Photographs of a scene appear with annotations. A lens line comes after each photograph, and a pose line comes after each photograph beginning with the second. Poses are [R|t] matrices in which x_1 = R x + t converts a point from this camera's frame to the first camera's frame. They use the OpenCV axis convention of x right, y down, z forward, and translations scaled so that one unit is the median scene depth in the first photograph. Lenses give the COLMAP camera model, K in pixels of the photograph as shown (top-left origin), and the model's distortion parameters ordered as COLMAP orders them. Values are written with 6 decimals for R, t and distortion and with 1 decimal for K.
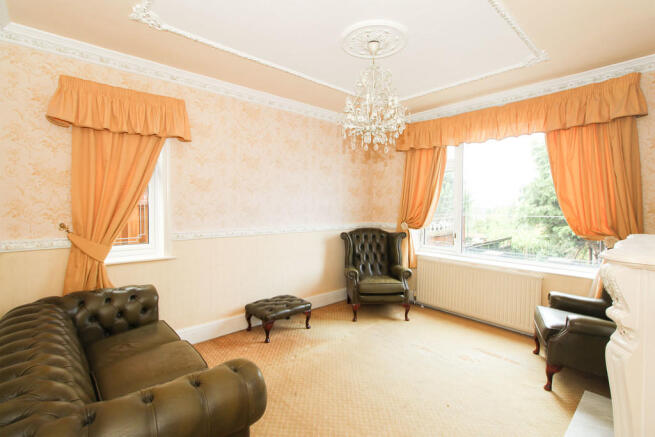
lens RADIAL K [[305.5, 0, 328.1], [0, 305.5, 207.7], [0, 0, 1]] dist [0.000226, 0.000058]
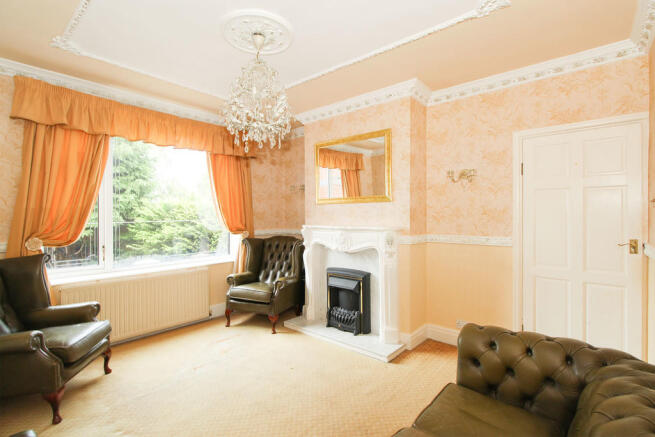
lens RADIAL K [[306.3, 0, 327.7], [0, 306.3, 214.5], [0, 0, 1]] dist [0.000597, 0.000116]
pose [[-0.119964, -0.010443, 0.992723, -0.534337], [0.003079, 0.999936, 0.010891, -0.005897], [-0.992773, 0.004364, -0.119924, 0.602120]]
